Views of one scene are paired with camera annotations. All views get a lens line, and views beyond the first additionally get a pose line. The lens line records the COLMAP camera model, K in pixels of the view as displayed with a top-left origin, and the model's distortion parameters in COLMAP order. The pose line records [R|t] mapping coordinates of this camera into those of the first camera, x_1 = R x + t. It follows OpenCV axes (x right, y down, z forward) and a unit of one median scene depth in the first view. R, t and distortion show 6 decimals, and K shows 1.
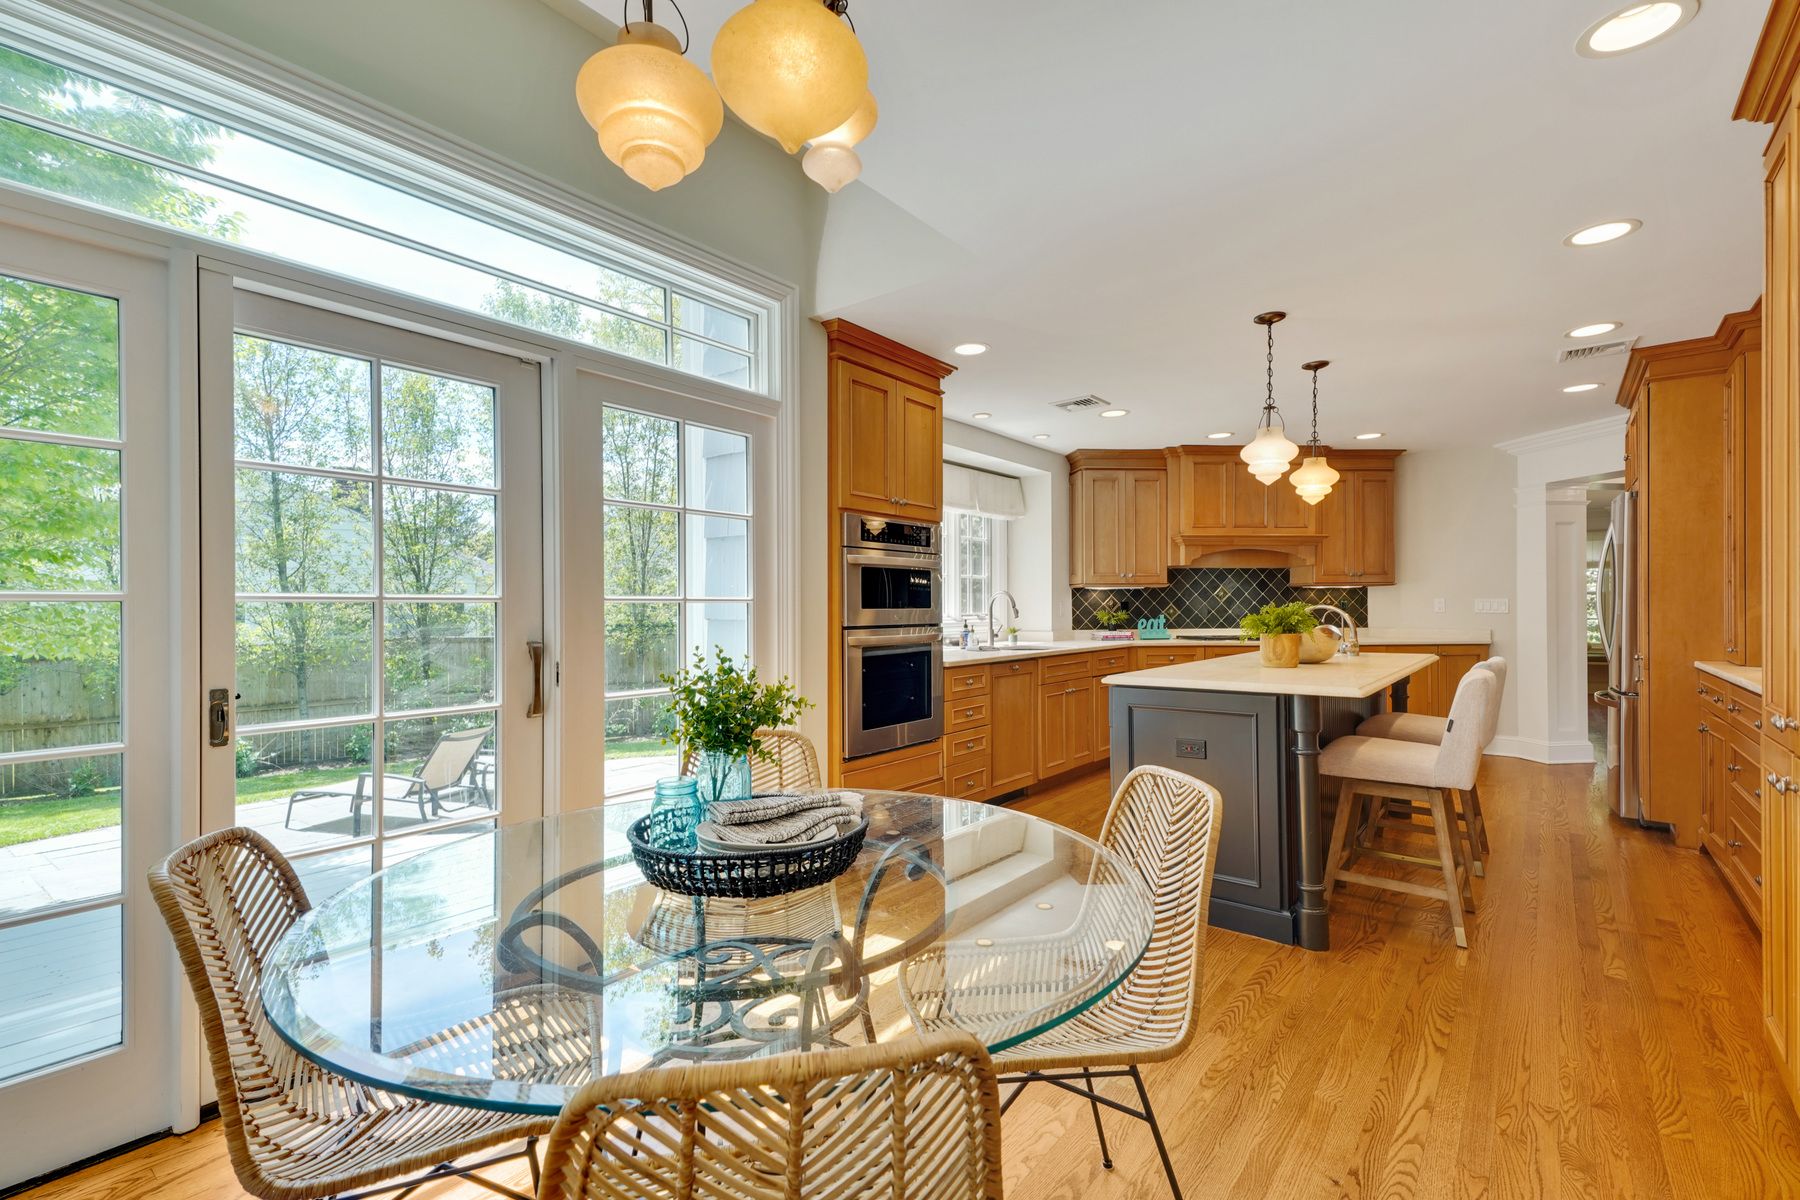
lens RADIAL K [[805.1, 0, 887.9], [0, 805.1, 618.1], [0, 0, 1]] dist [-0.019070, 0.000398]
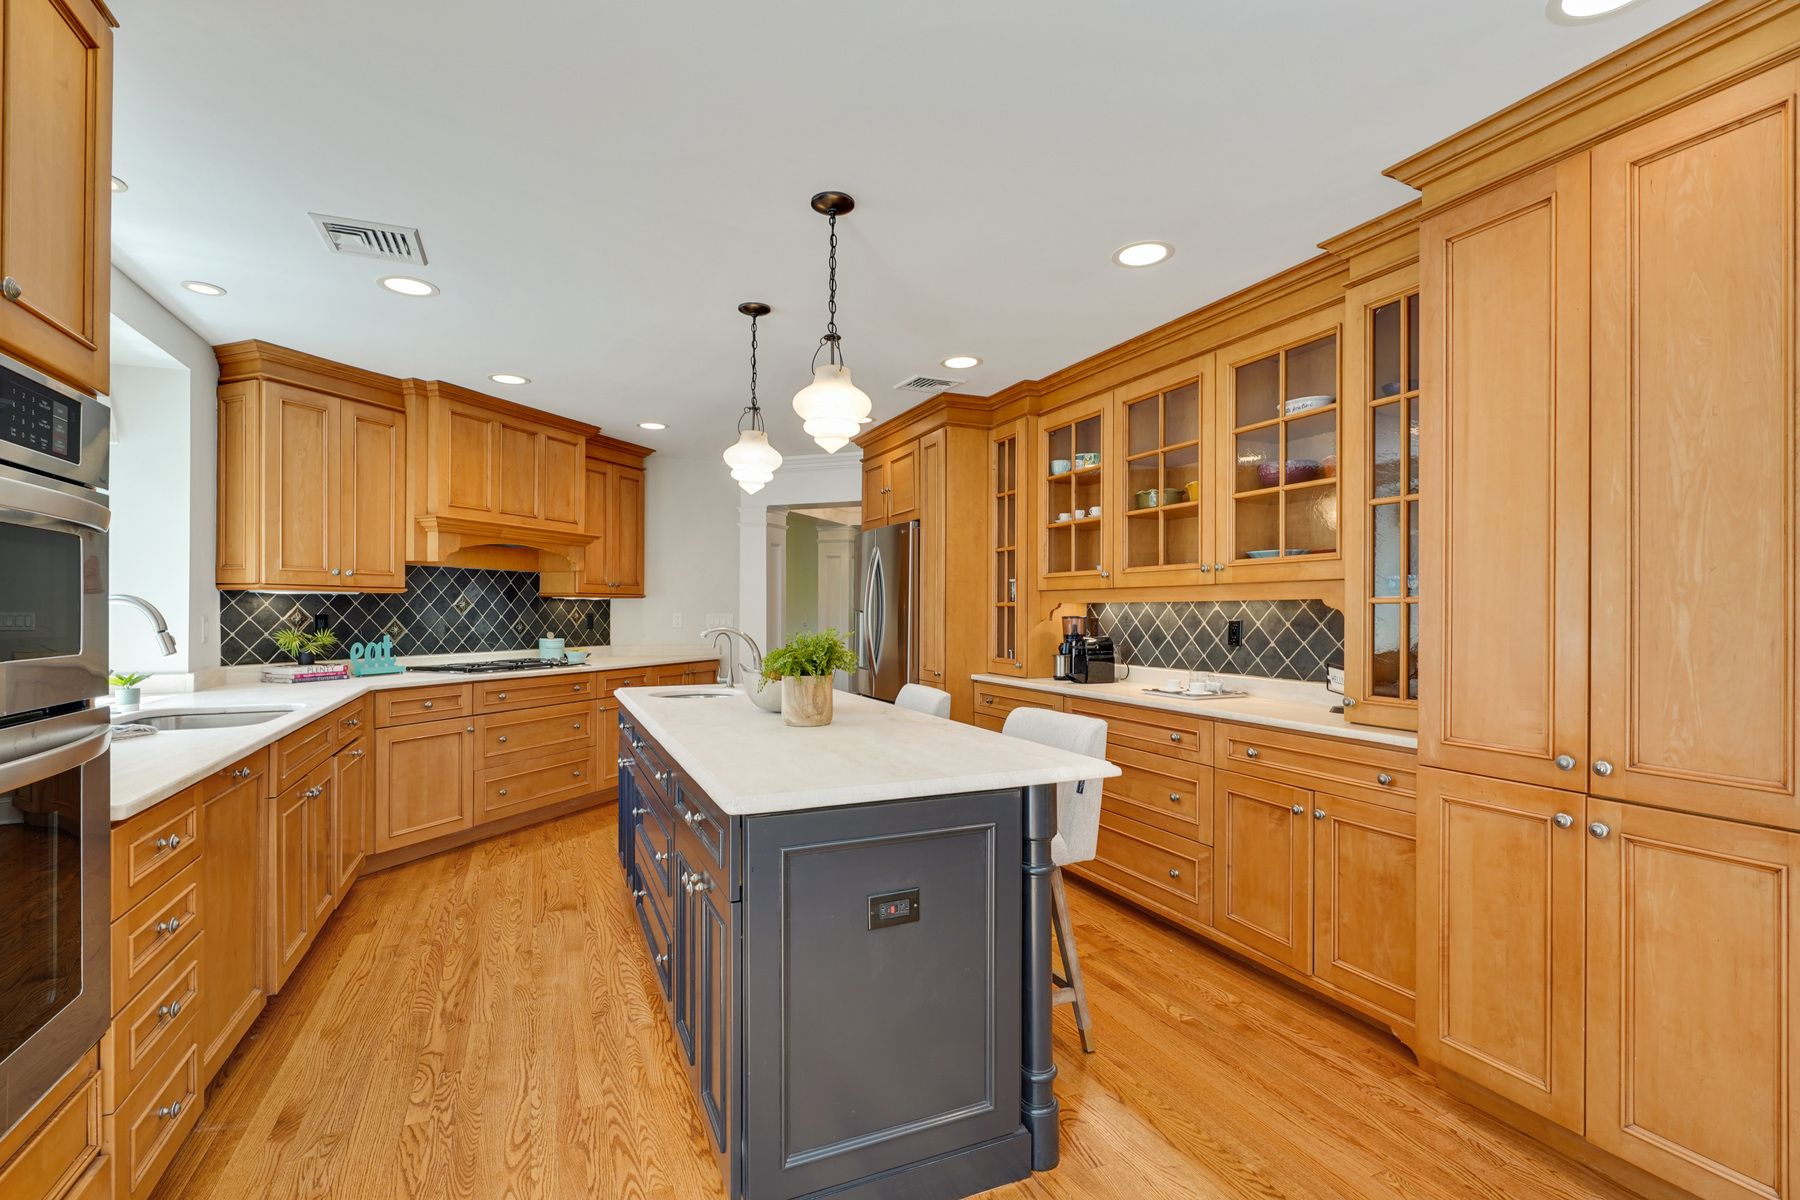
lens RADIAL K [[805.1, 0, 887.9], [0, 805.1, 618.1], [0, 0, 1]] dist [-0.019070, 0.000398]
pose [[0.453484, 0.000364, 0.891264, -0.049448], [0.002762, 0.999995, -0.001813, -0.016166], [-0.891260, 0.003284, 0.453481, 0.352210]]
